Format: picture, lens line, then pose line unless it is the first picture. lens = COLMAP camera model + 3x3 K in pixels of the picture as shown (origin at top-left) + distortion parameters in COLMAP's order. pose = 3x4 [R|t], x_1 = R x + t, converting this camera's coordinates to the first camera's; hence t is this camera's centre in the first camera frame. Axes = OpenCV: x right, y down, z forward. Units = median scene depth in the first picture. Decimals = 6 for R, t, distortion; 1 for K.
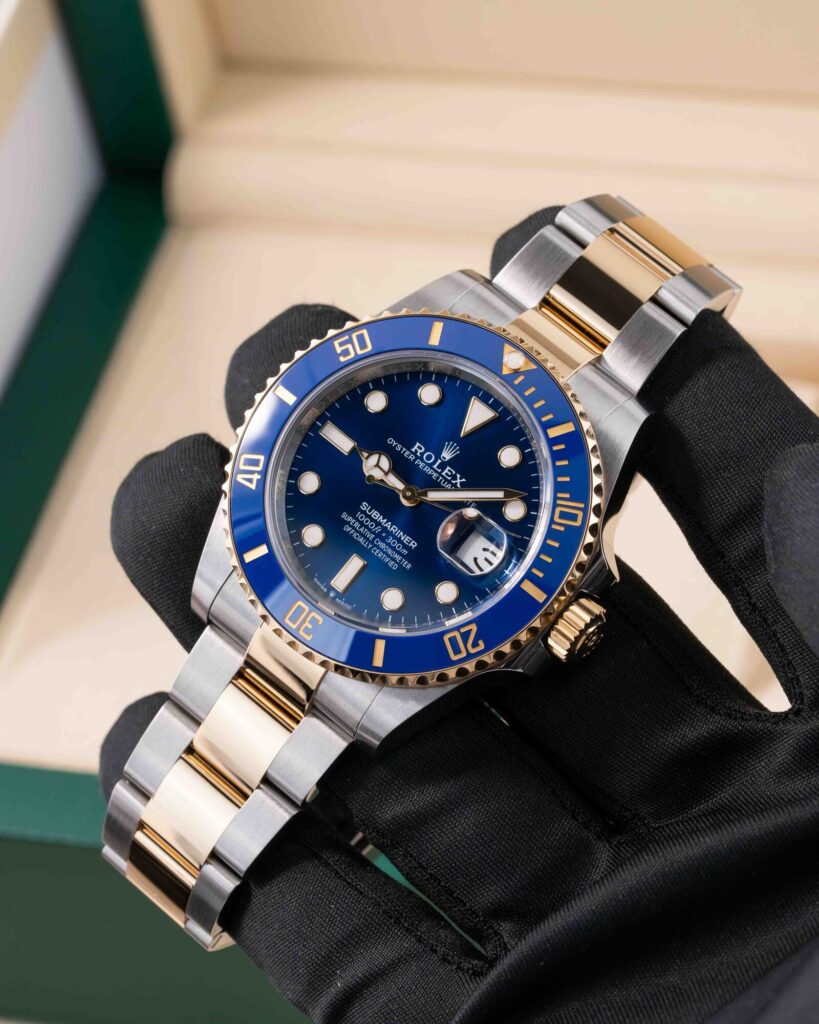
lens RADIAL K [[5036.4, 0, 408.7], [0, 5036.4, 512.2], [0, 0, 1]] dist [-0.407292, 0.000000]
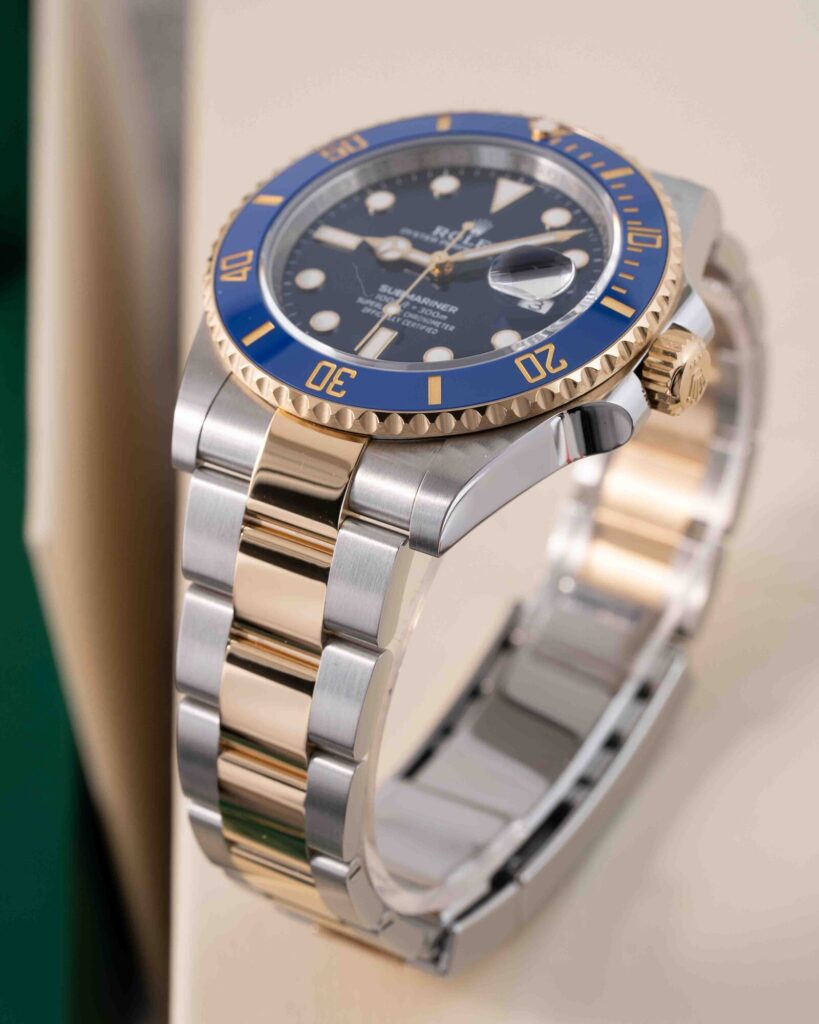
lens RADIAL K [[5036.4, 0, 409.7], [0, 5036.4, 512.0], [0, 0, 1]] dist [-0.407292, 0.000000]
pose [[0.985871, -0.043246, 0.161828, -0.136025], [0.128456, 0.815236, -0.564703, 0.480872], [-0.107506, 0.577512, 0.809273, 0.374623]]
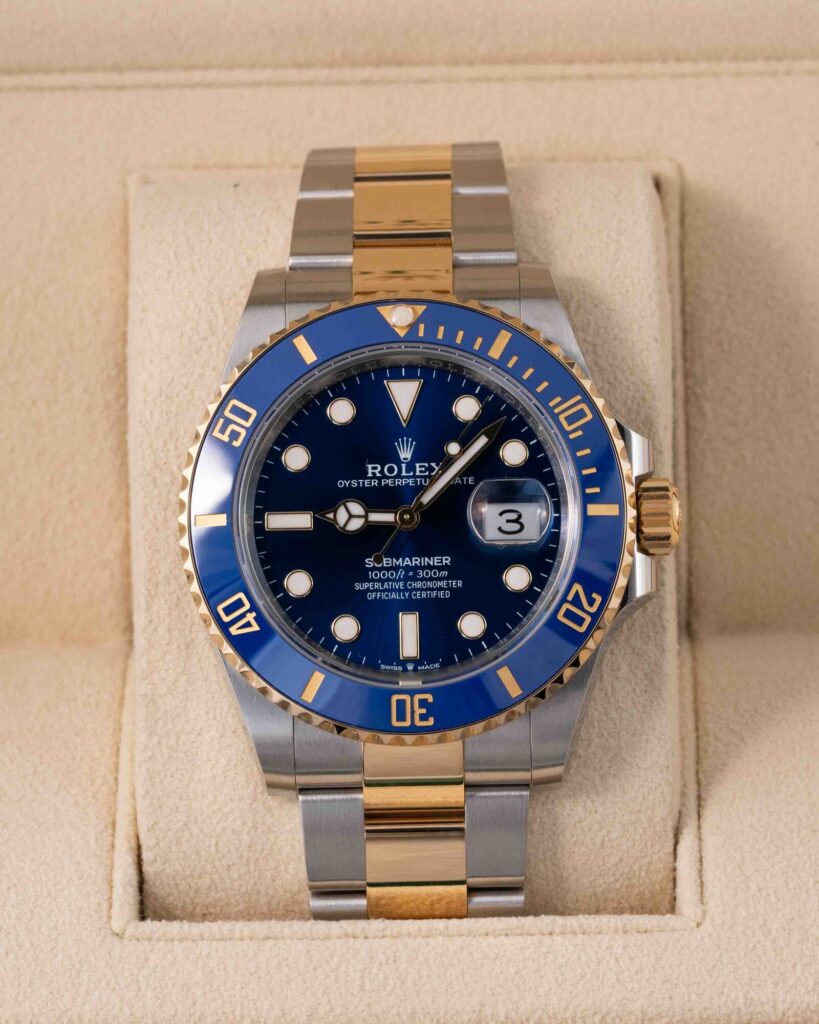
lens RADIAL K [[5036.4, 0, 409.5], [0, 5036.4, 511.4], [0, 0, 1]] dist [-0.407292, 0.000000]
pose [[0.729906, -0.621078, 0.285481, -0.239519], [0.611613, 0.779903, 0.132971, -0.116024], [-0.305233, 0.077548, 0.949115, 0.199186]]
